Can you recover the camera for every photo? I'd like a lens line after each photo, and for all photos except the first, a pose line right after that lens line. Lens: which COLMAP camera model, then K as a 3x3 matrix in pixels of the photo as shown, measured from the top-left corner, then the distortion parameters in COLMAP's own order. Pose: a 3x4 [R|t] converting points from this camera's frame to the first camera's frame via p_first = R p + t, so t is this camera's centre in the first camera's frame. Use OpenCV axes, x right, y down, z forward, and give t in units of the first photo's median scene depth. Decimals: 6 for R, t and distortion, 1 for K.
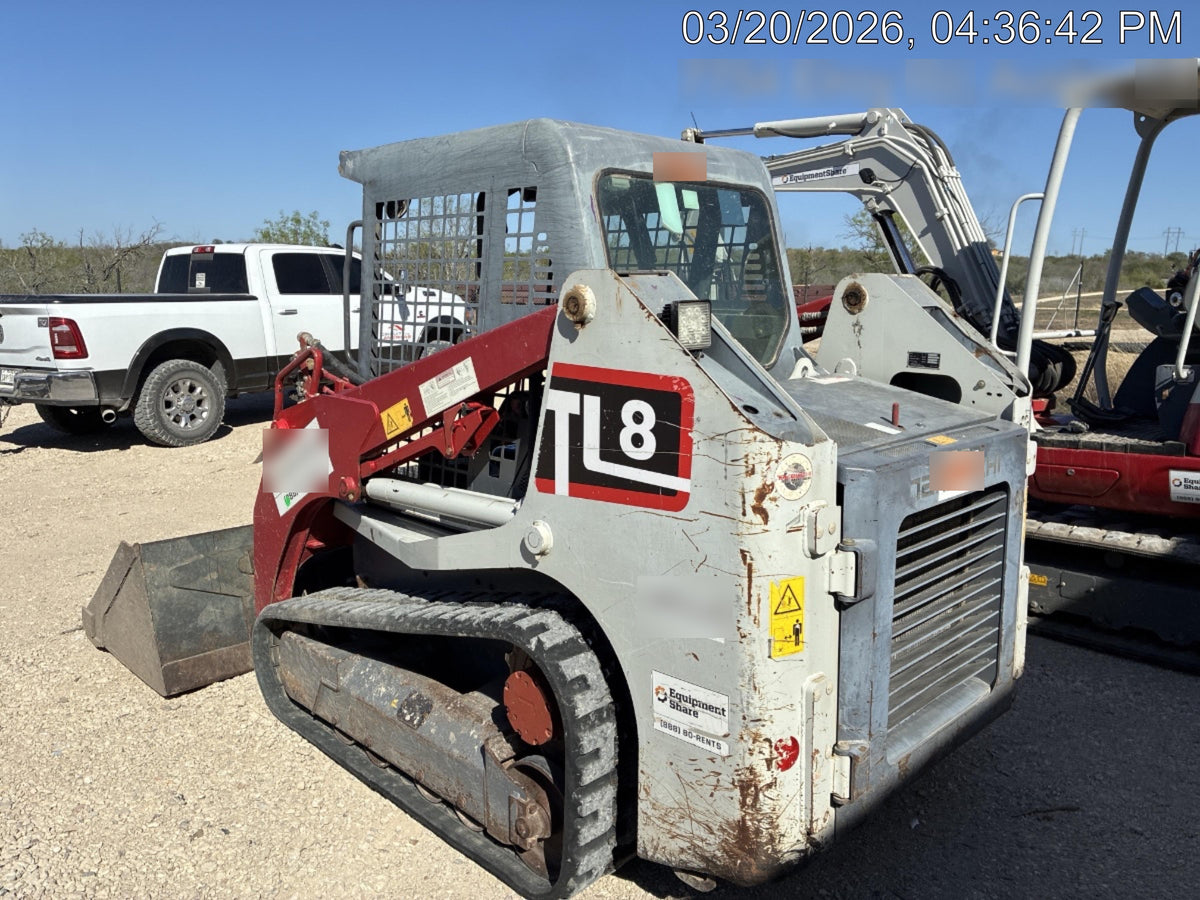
lens RADIAL K [[900.4, 0, 609.4], [0, 900.4, 452.7], [0, 0, 1]] dist [0.042965, -0.005797]
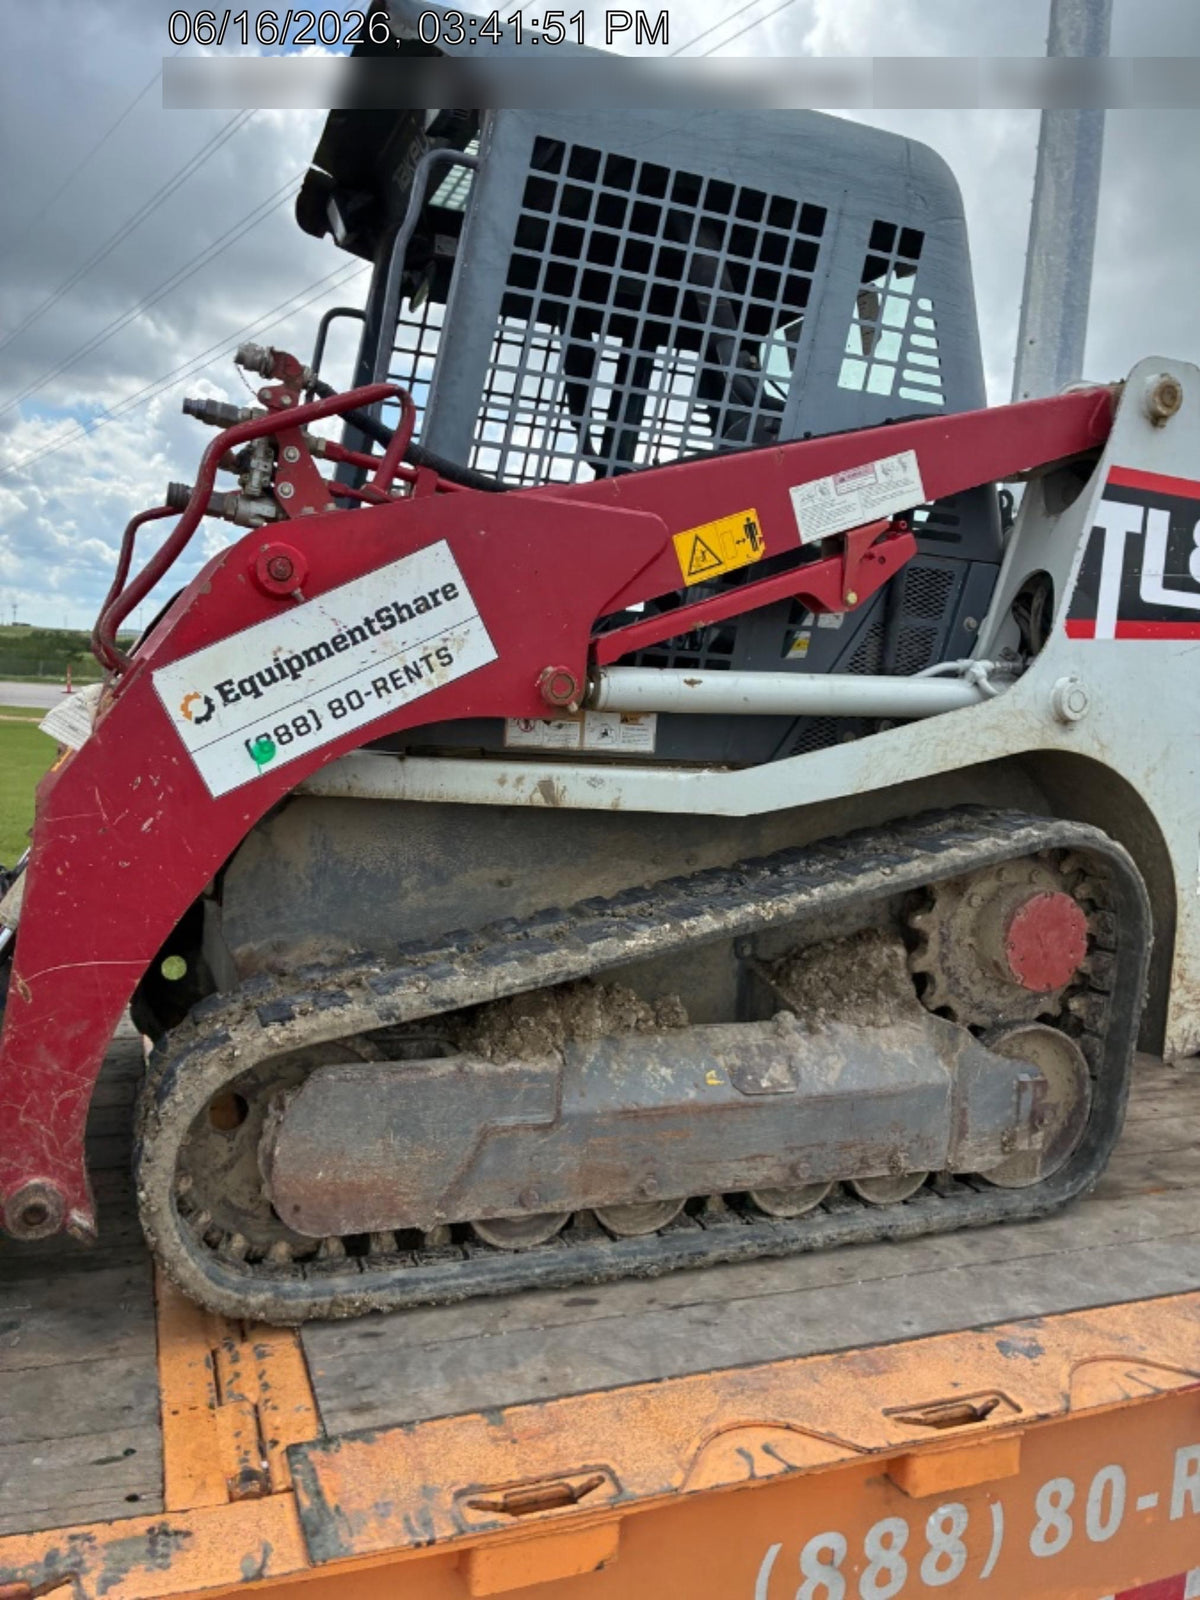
lens RADIAL K [[1143.7, 0, 600.0], [0, 1143.7, 800.0], [0, 0, 1]] dist [-0.000311, -0.002176]
pose [[0.416884, -0.049591, 0.907606, -1.292150], [0.113740, 0.993509, 0.002041, 0.151724], [-0.901815, 0.102380, 0.419818, 1.122219]]
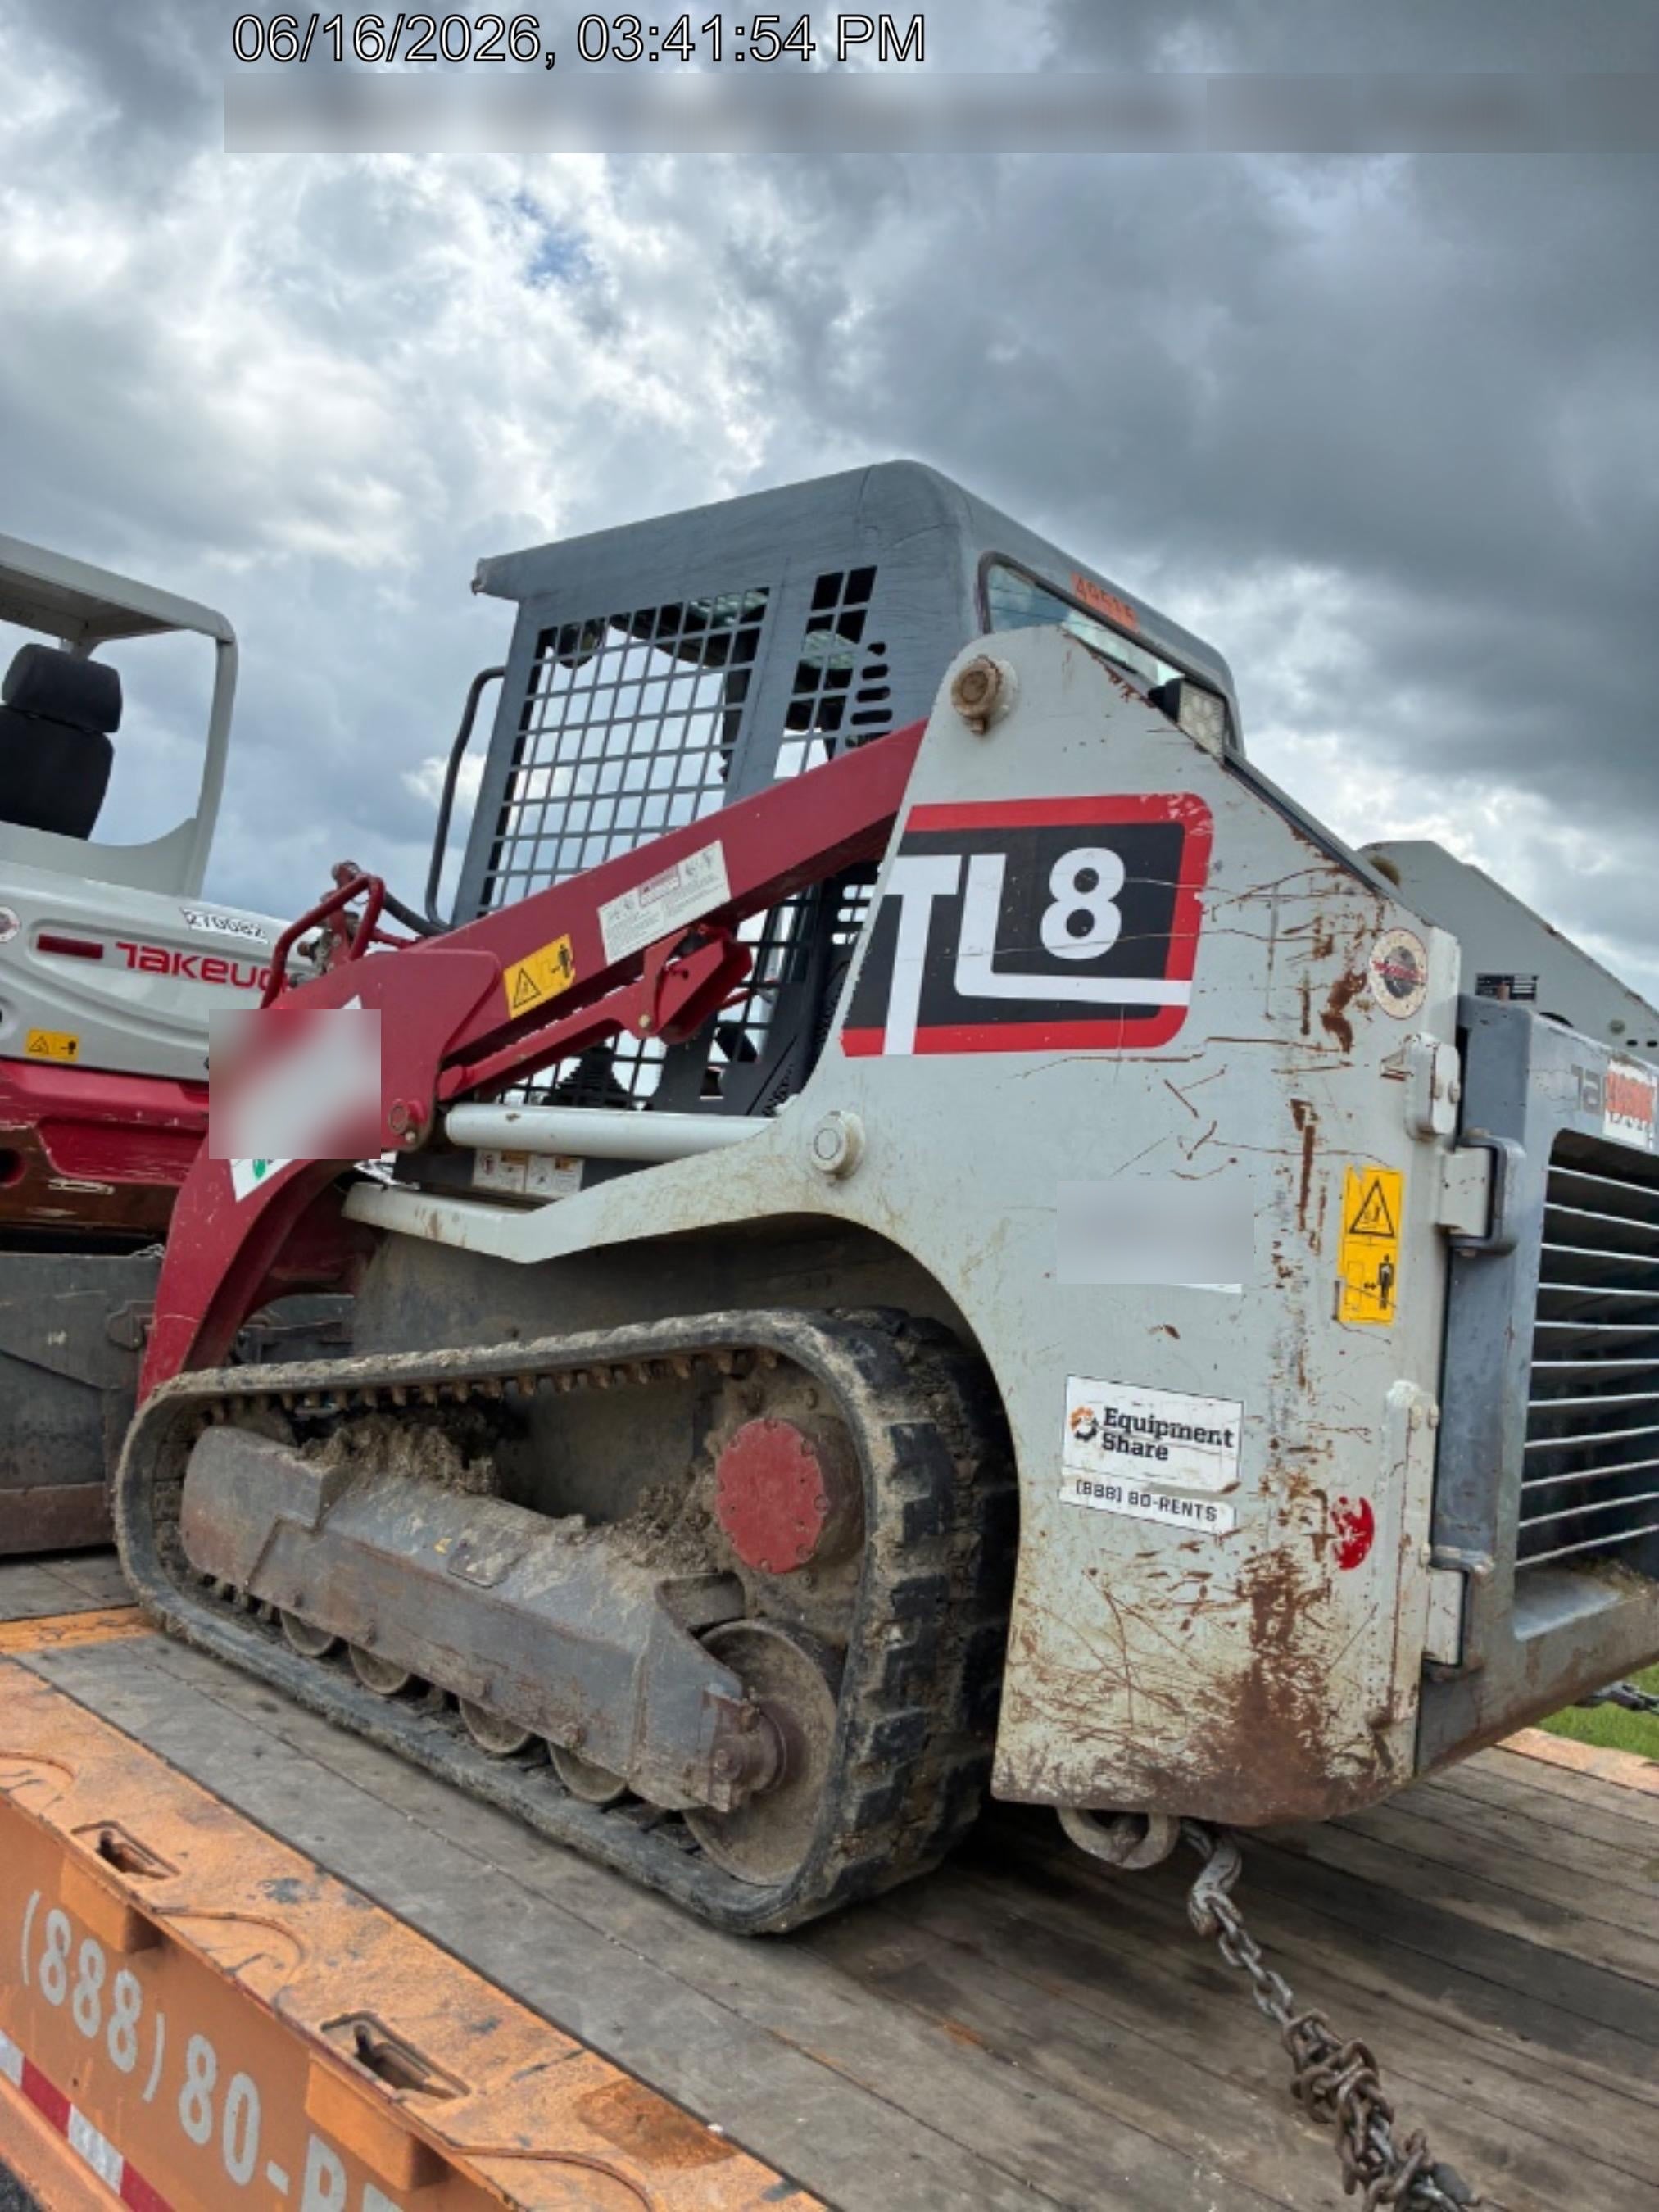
lens RADIAL K [[1618.8, 0, 835.3], [0, 1618.8, 1104.7], [0, 0, 1]] dist [0.037222, 0.001559]
pose [[0.990819, 0.118022, 0.065936, -0.166746], [-0.100735, 0.969795, -0.222147, 0.325186], [-0.090163, 0.213466, 0.972781, 0.108449]]
